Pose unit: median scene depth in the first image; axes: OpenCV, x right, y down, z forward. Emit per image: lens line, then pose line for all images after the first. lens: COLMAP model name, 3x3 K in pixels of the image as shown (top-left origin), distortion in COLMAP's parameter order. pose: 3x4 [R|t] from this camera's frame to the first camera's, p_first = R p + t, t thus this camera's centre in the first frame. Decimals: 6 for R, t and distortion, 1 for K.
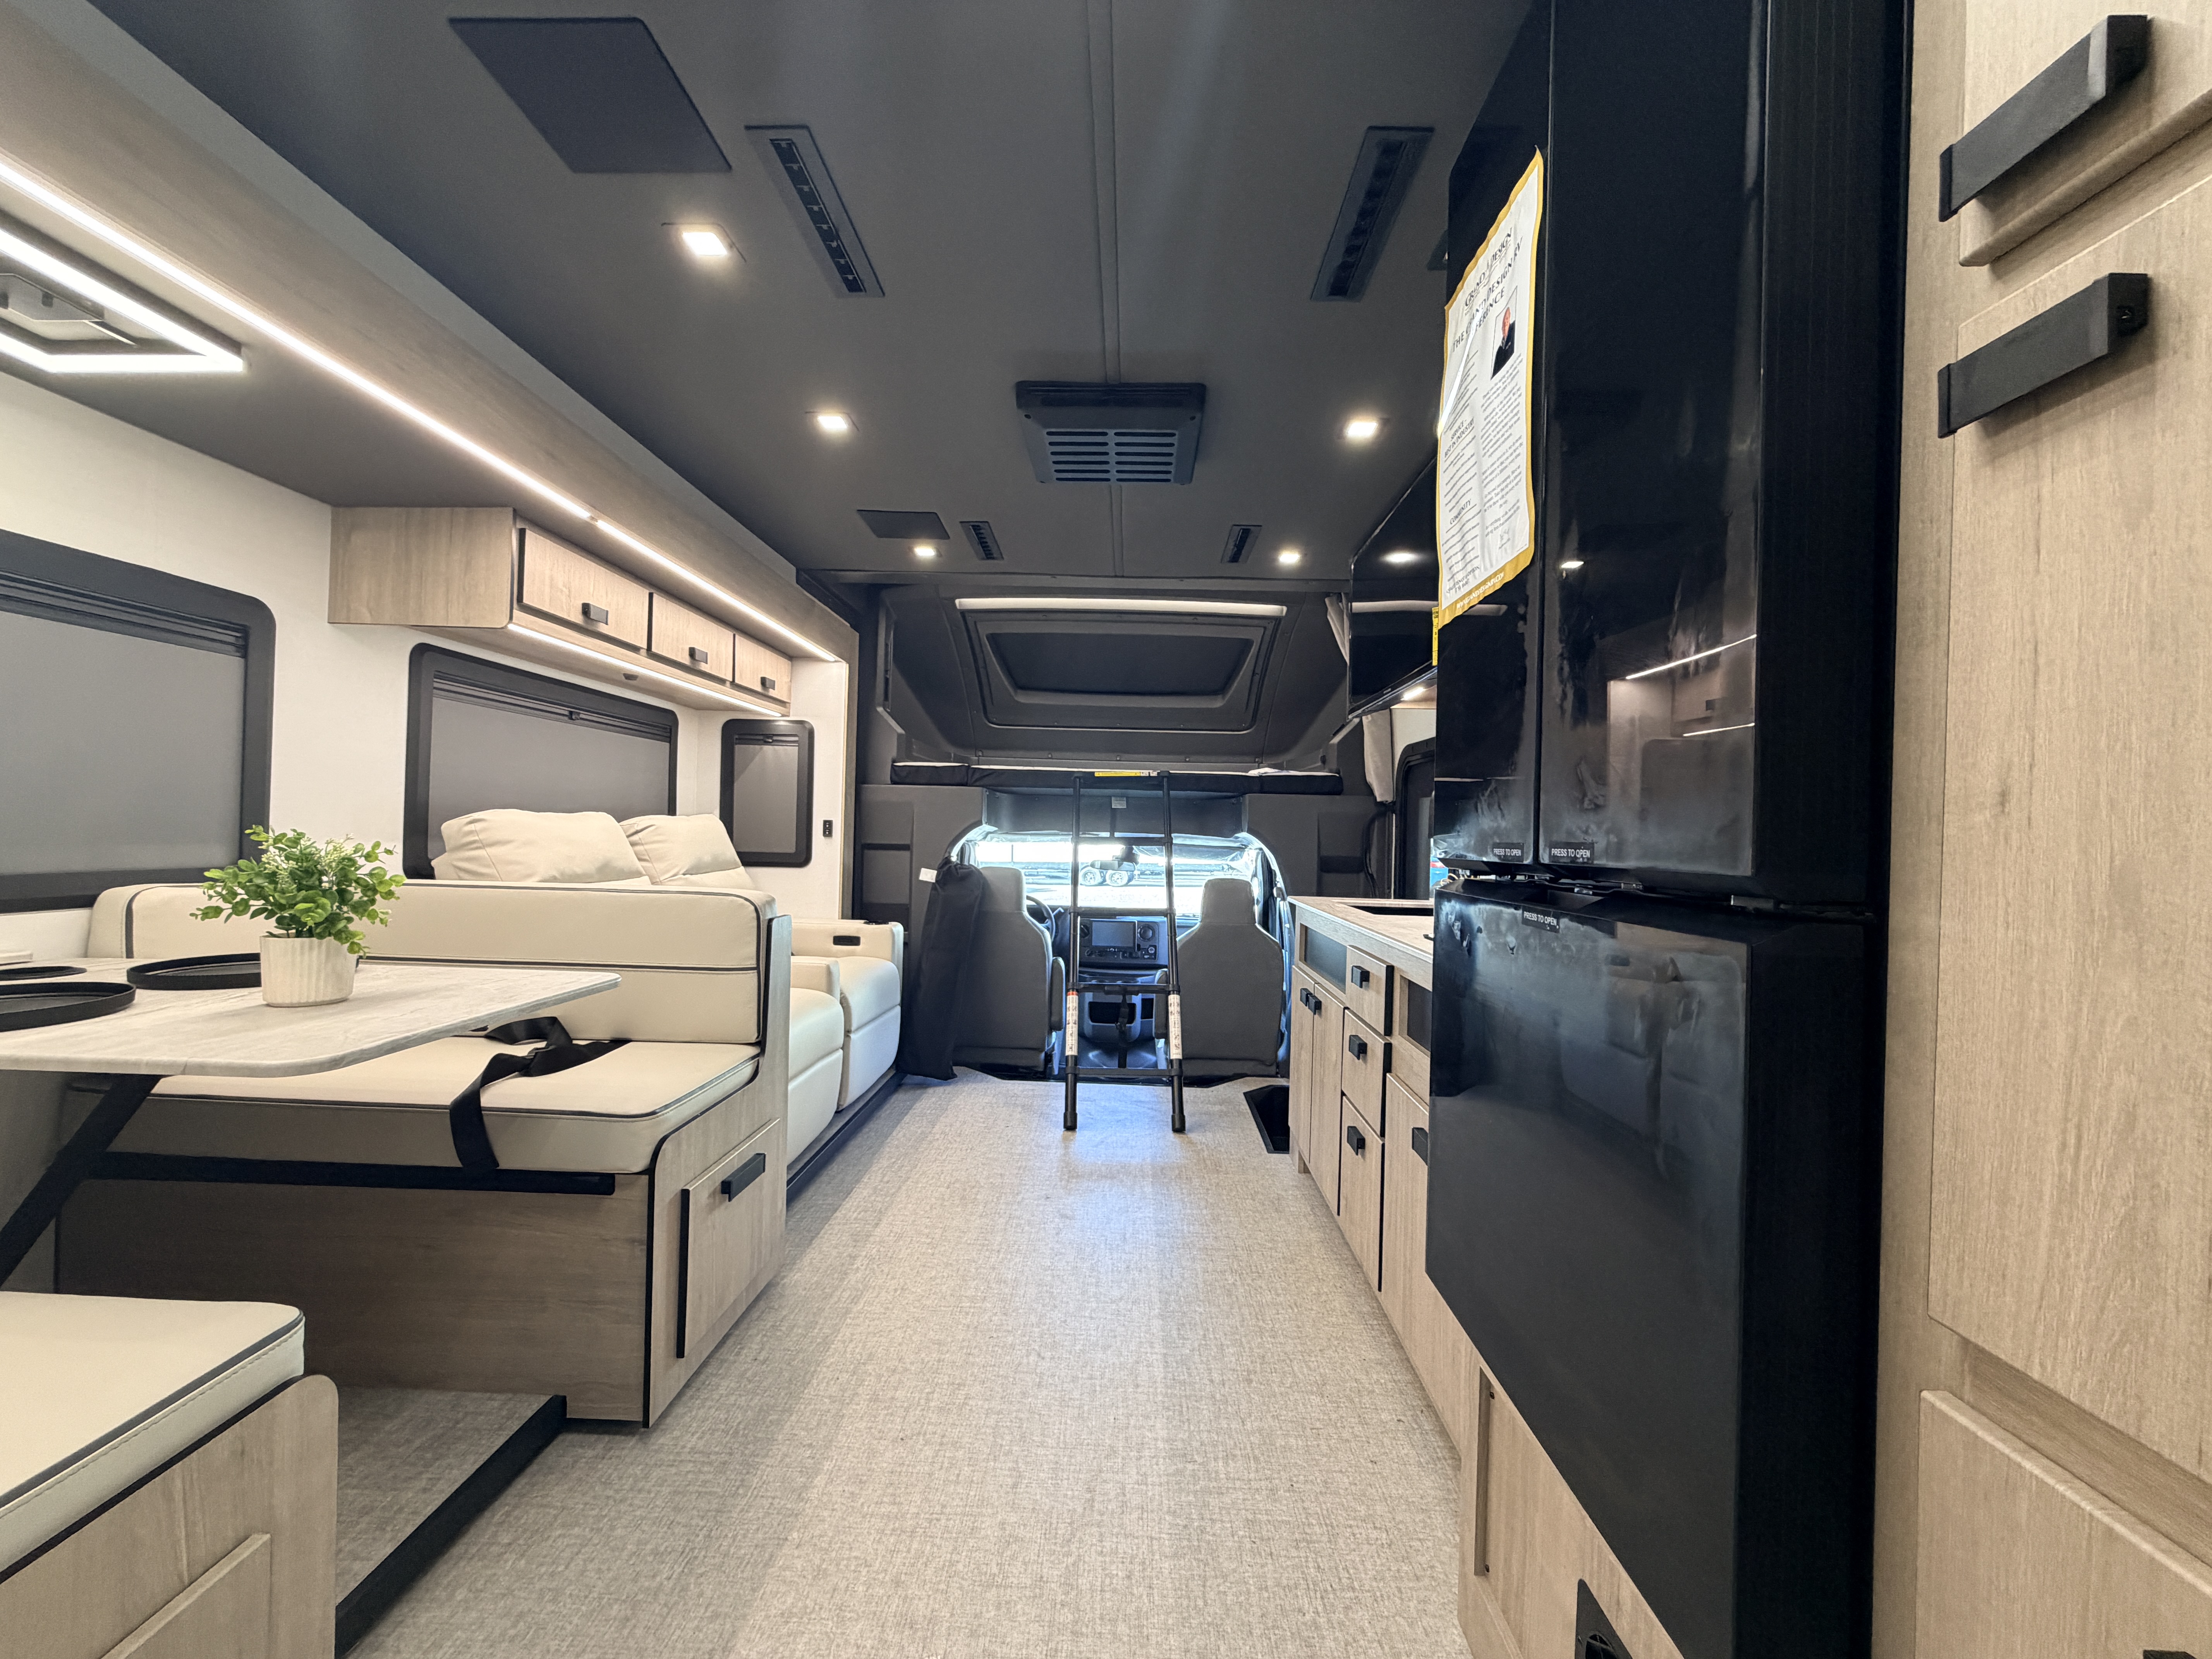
lens RADIAL K [[880.5, 0, 1100.6], [0, 880.5, 828.4], [0, 0, 1]] dist [-0.000037, 0.000107]
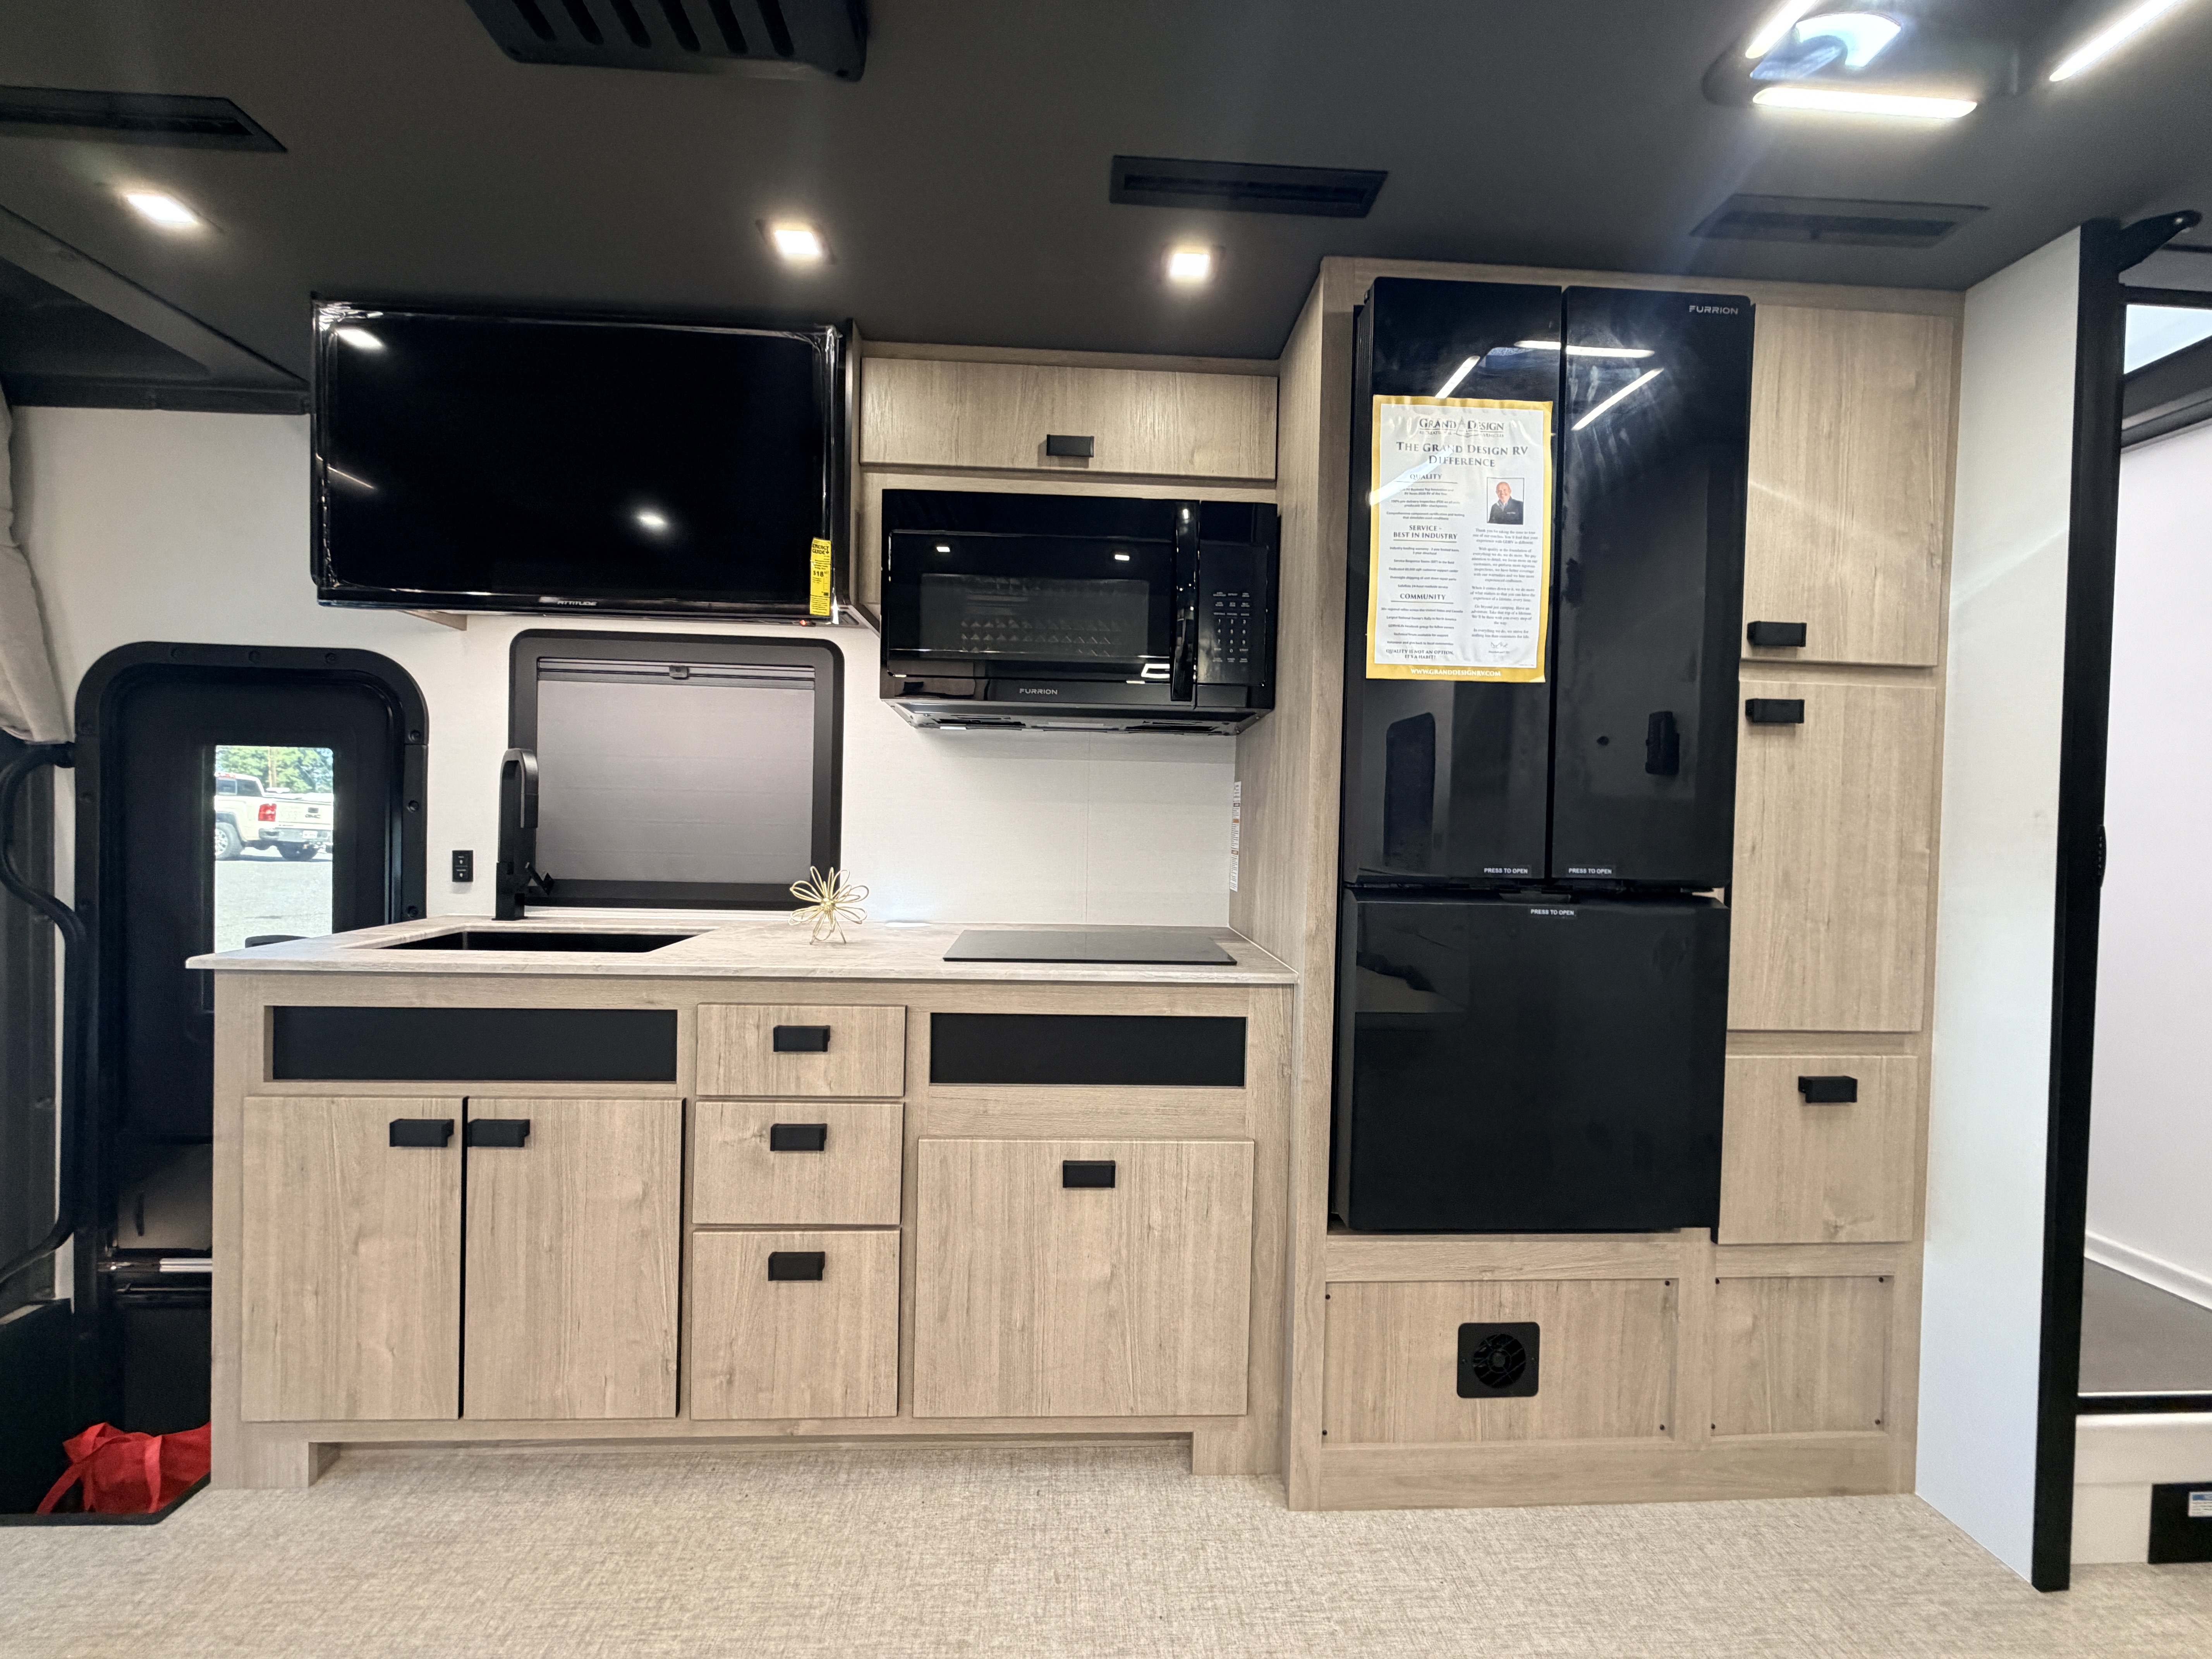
lens RADIAL K [[880.5, 0, 1104.4], [0, 880.5, 828.7], [0, 0, 1]] dist [-0.000037, 0.000107]
pose [[-0.084398, -0.045831, 0.995378, -0.381413], [-0.030018, 0.998605, 0.043435, -0.035216], [-0.995980, -0.026213, -0.085656, 0.734864]]
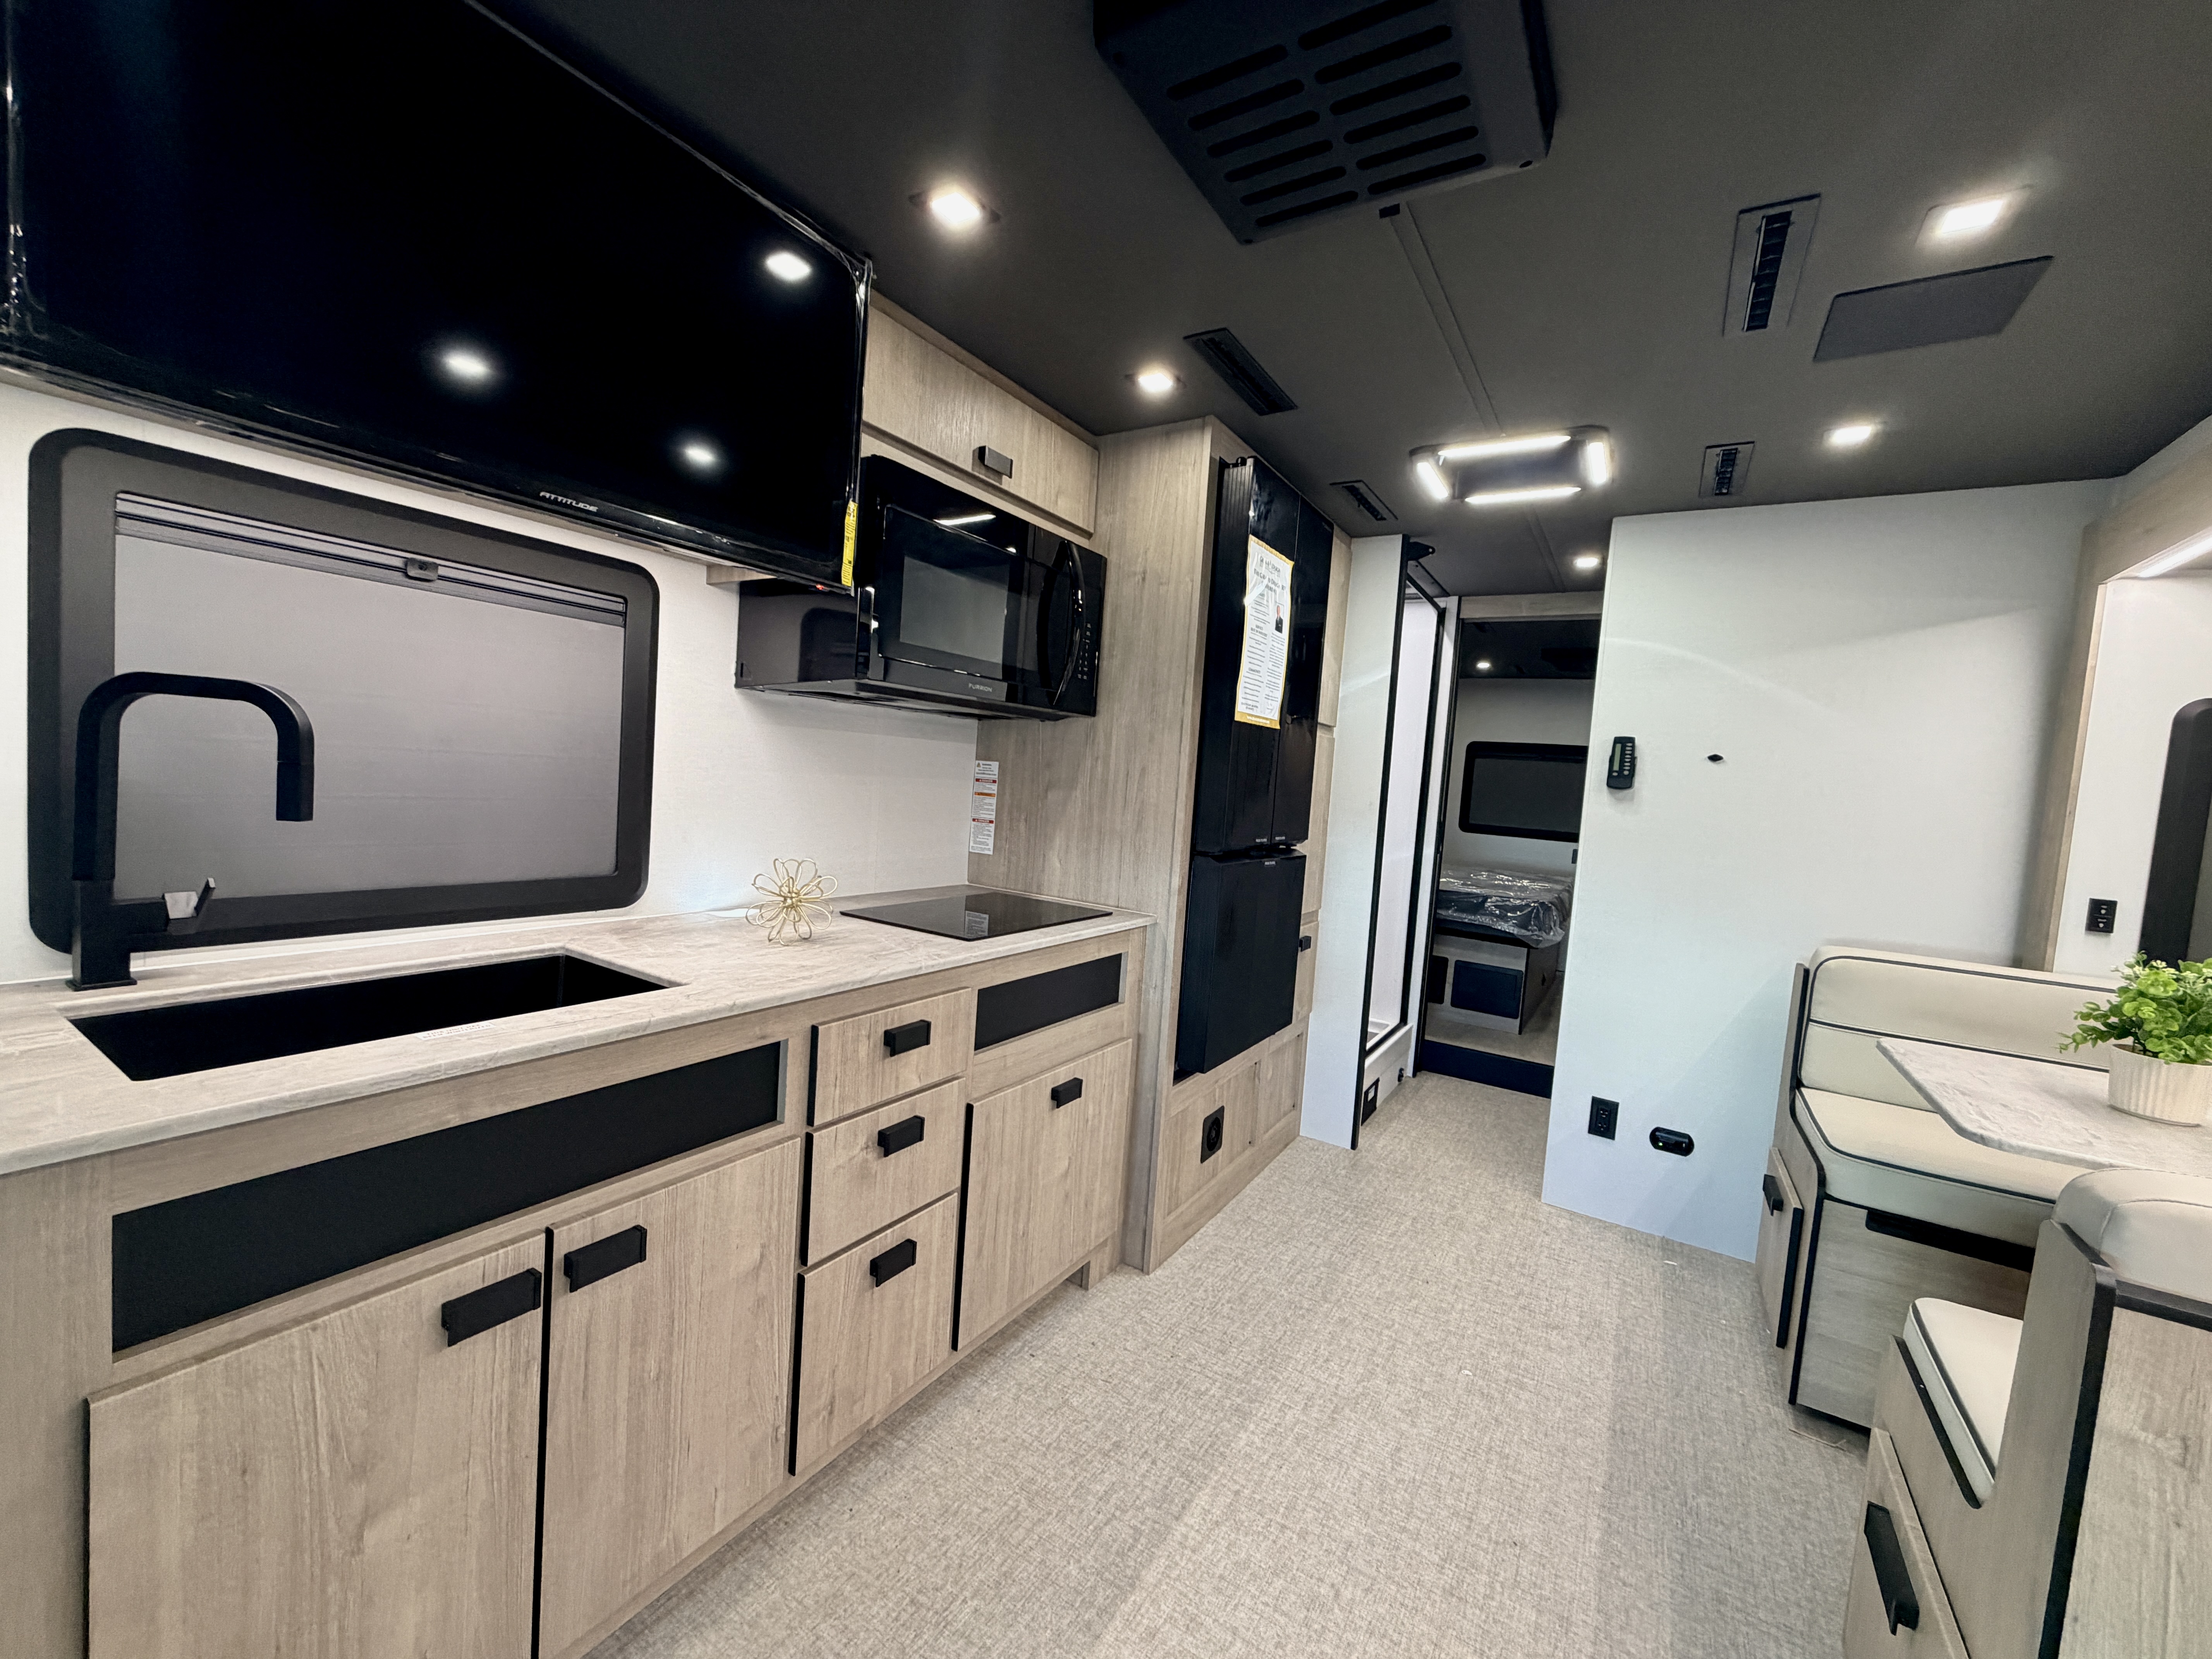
lens RADIAL K [[880.5, 0, 1100.8], [0, 880.5, 828.8], [0, 0, 1]] dist [-0.000037, 0.000107]
pose [[-0.857460, -0.119200, 0.500553, -0.152443], [-0.095902, 0.992774, 0.072134, -0.056526], [-0.505534, 0.013848, -0.862695, 1.365259]]
